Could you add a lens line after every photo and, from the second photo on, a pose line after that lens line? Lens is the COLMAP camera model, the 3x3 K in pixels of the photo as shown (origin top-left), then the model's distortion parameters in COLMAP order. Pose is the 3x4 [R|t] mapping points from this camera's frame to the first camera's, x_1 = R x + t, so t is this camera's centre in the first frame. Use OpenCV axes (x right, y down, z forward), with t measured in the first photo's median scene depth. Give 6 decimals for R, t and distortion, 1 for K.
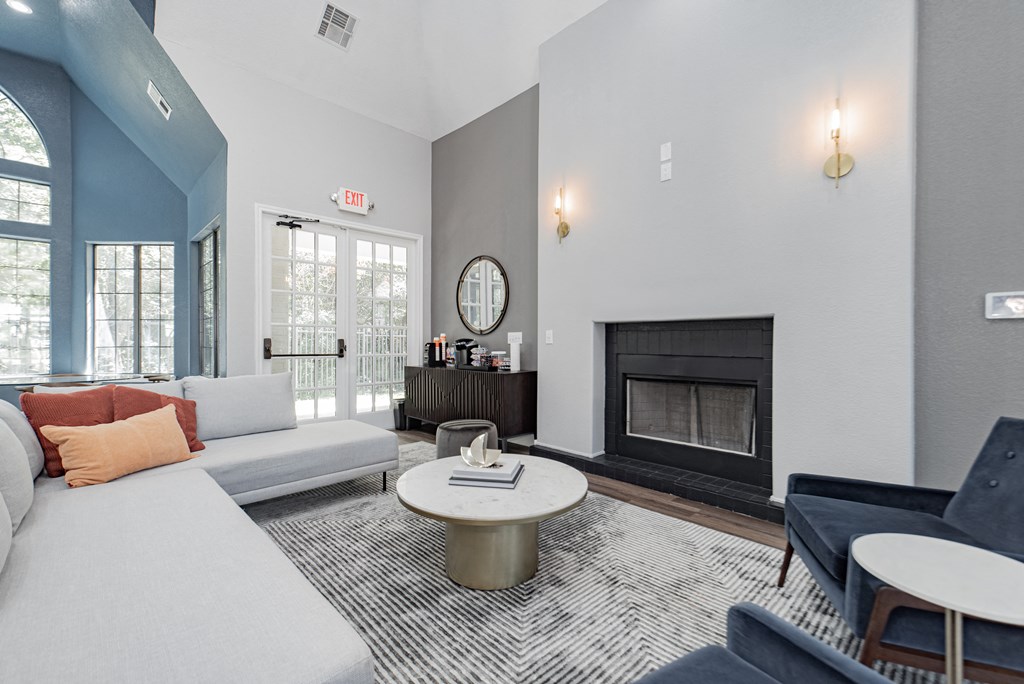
lens RADIAL K [[438.0, 0, 516.6], [0, 438.0, 341.9], [0, 0, 1]] dist [0.001880, -0.000347]
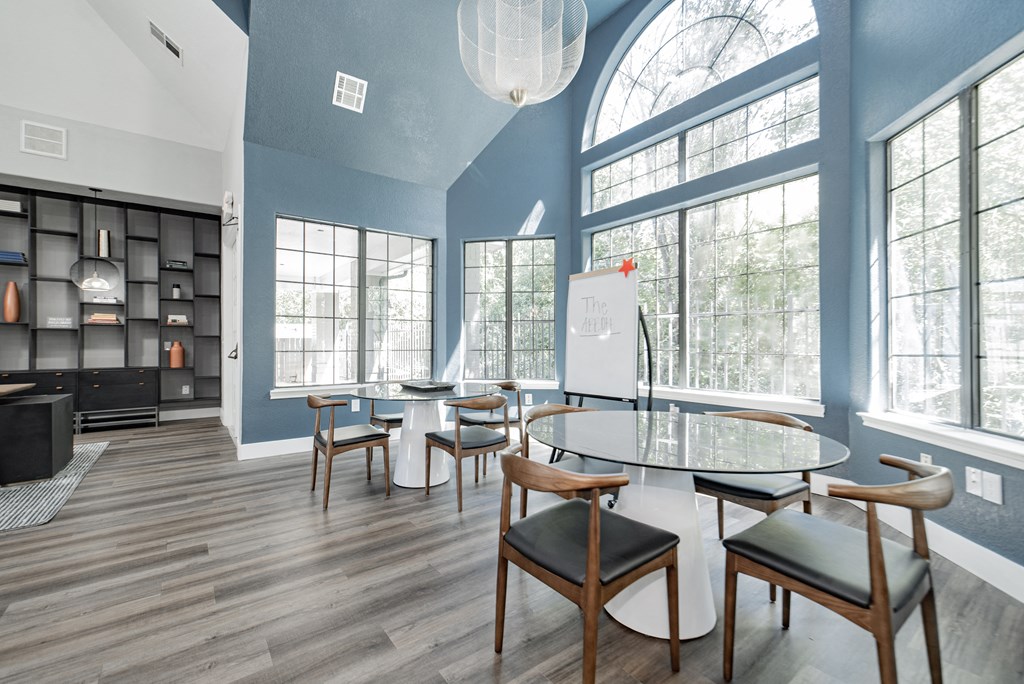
lens RADIAL K [[438.0, 0, 507.4], [0, 438.0, 341.5], [0, 0, 1]] dist [0.001880, -0.000347]
pose [[-0.130846, -0.012802, -0.991320, -0.453488], [-0.001168, 0.999918, -0.012759, 0.003899], [0.991402, -0.000512, -0.130850, 0.677131]]
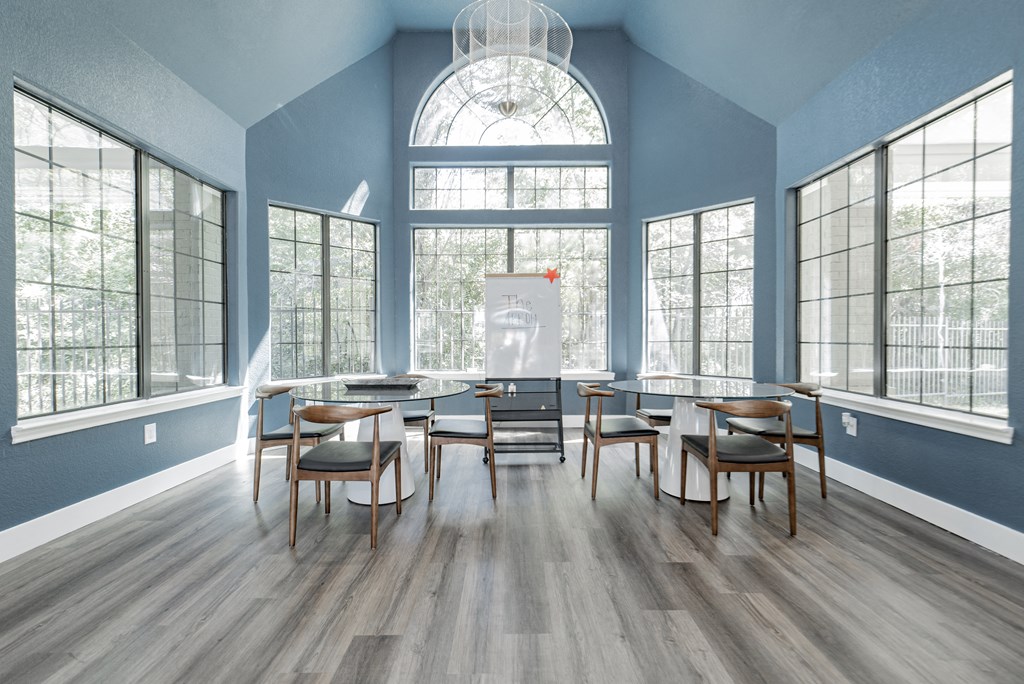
lens RADIAL K [[438.0, 0, 510.3], [0, 438.0, 345.1], [0, 0, 1]] dist [0.001880, -0.000347]
pose [[0.714935, 0.009739, -0.699123, -0.571404], [0.003359, 0.999844, 0.017364, 0.001900], [0.699183, -0.014762, 0.714791, 0.202628]]
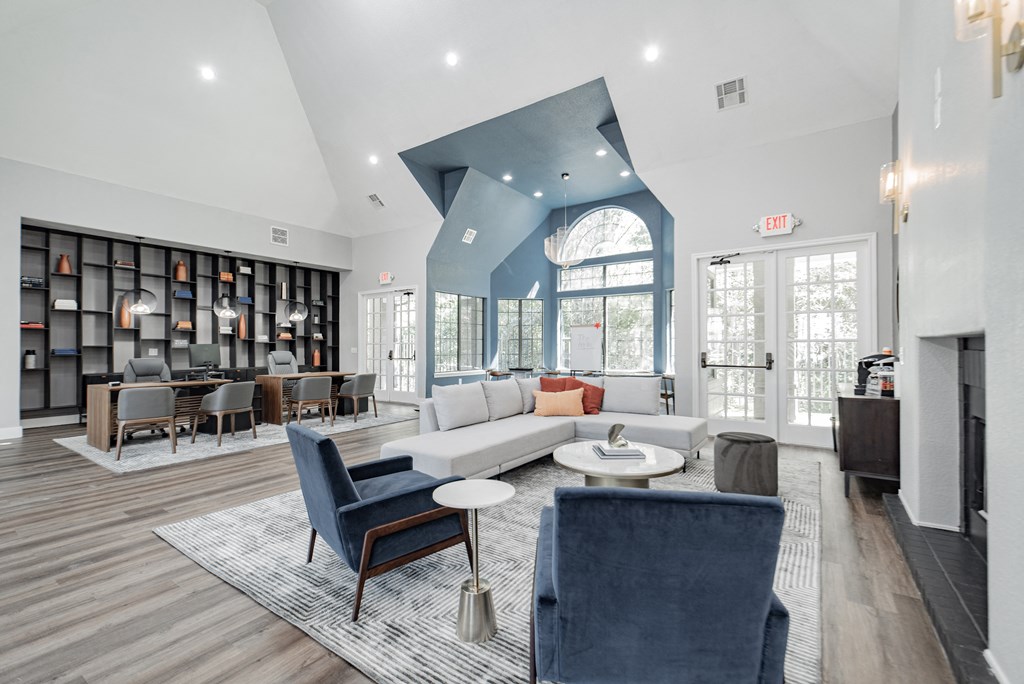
lens RADIAL K [[438.0, 0, 513.8], [0, 438.0, 342.7], [0, 0, 1]] dist [0.001880, -0.000347]
pose [[0.202672, -0.011103, -0.979184, 0.484764], [0.000349, 0.999936, -0.011266, -0.017931], [0.979247, 0.001942, 0.202663, 0.132679]]
